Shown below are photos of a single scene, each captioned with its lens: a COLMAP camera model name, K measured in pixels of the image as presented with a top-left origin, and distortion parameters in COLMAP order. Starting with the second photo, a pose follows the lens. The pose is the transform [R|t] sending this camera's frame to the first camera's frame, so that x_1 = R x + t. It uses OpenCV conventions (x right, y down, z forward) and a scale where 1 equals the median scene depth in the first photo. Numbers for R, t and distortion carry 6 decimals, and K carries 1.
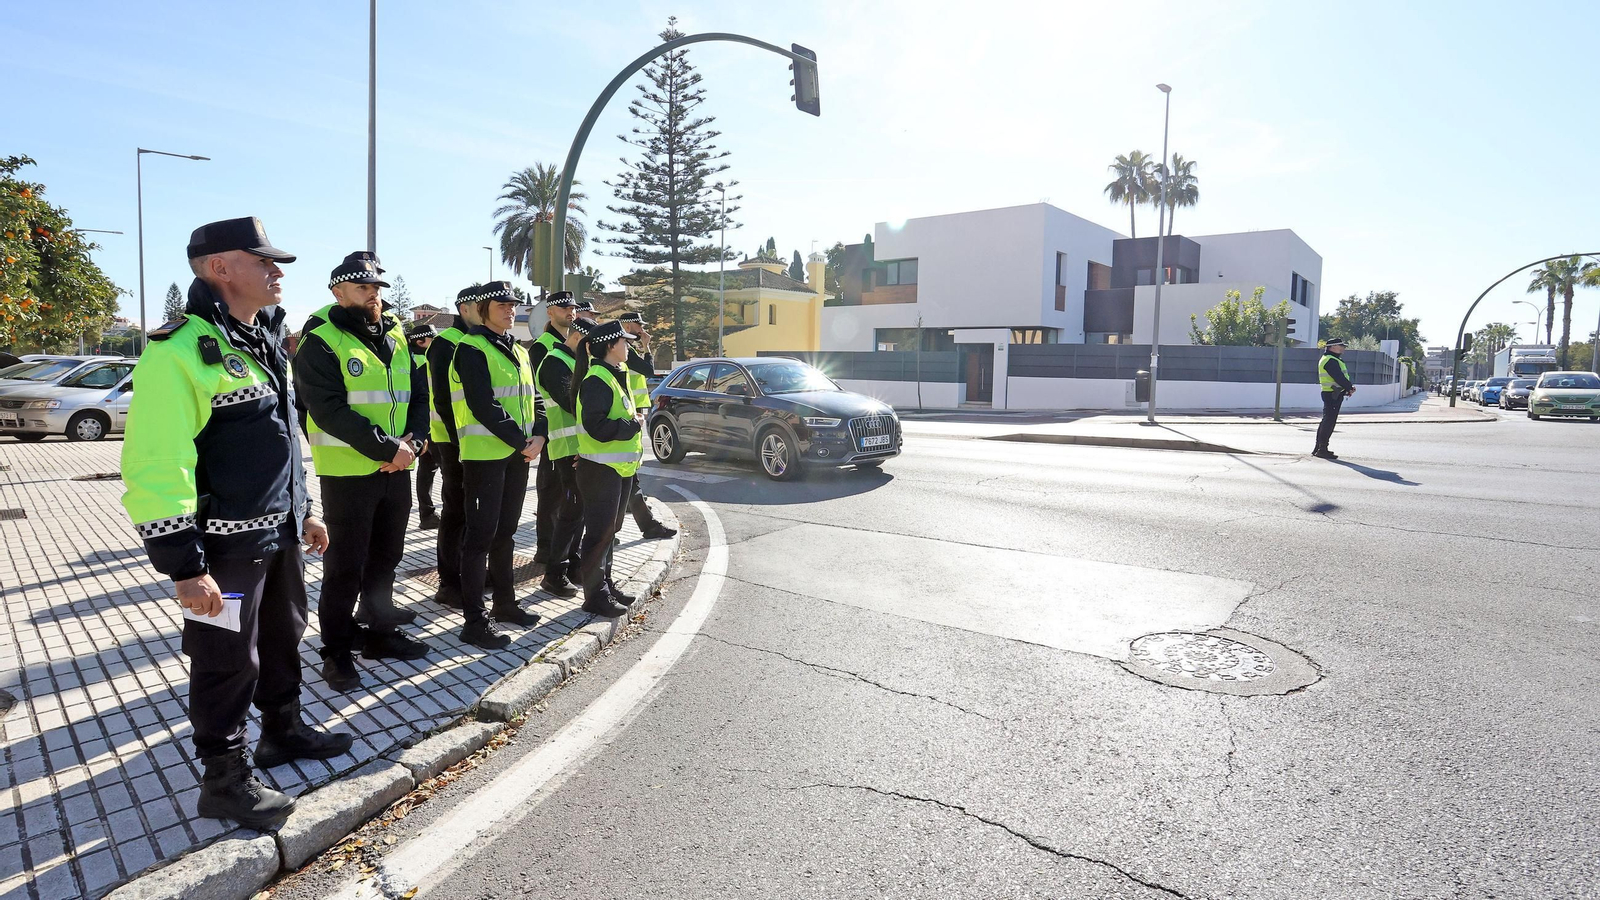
lens RADIAL K [[861.3, 0, 800.0], [0, 861.3, 450.0], [0, 0, 1]] dist [-0.114930, 0.087443]
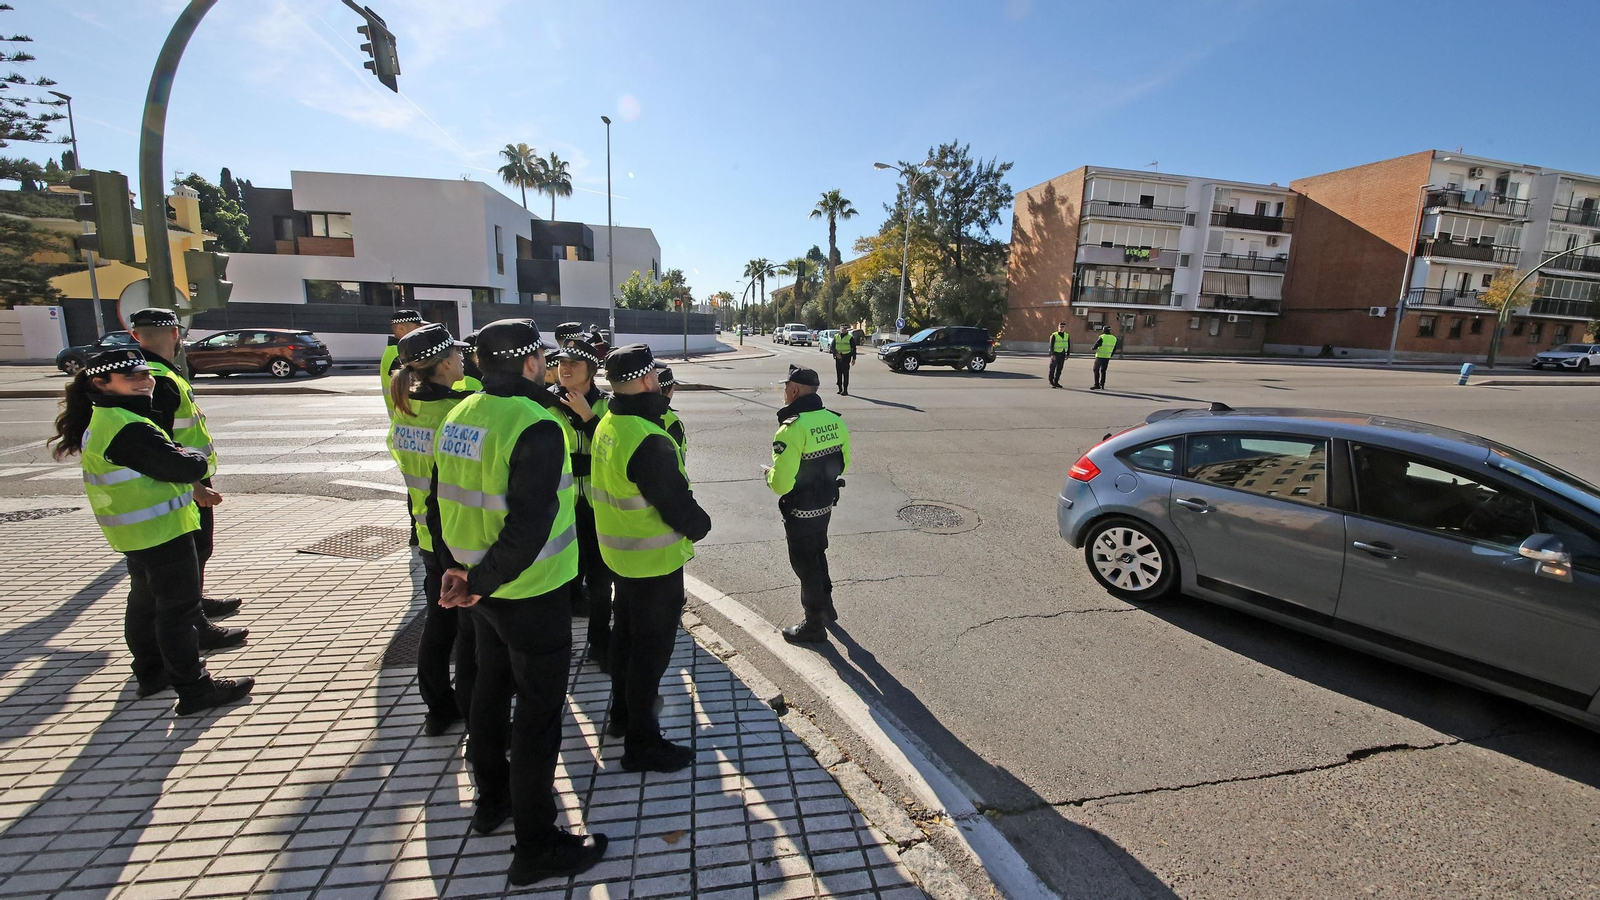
lens RADIAL K [[610.5, 0, 800.0], [0, 610.5, 450.0], [0, 0, 1]] dist [0.000173, -0.008300]
pose [[0.566225, -0.176912, 0.805041, -0.204005], [0.046933, 0.982030, 0.182796, -0.047661], [-0.822913, -0.065721, 0.564353, 0.093447]]
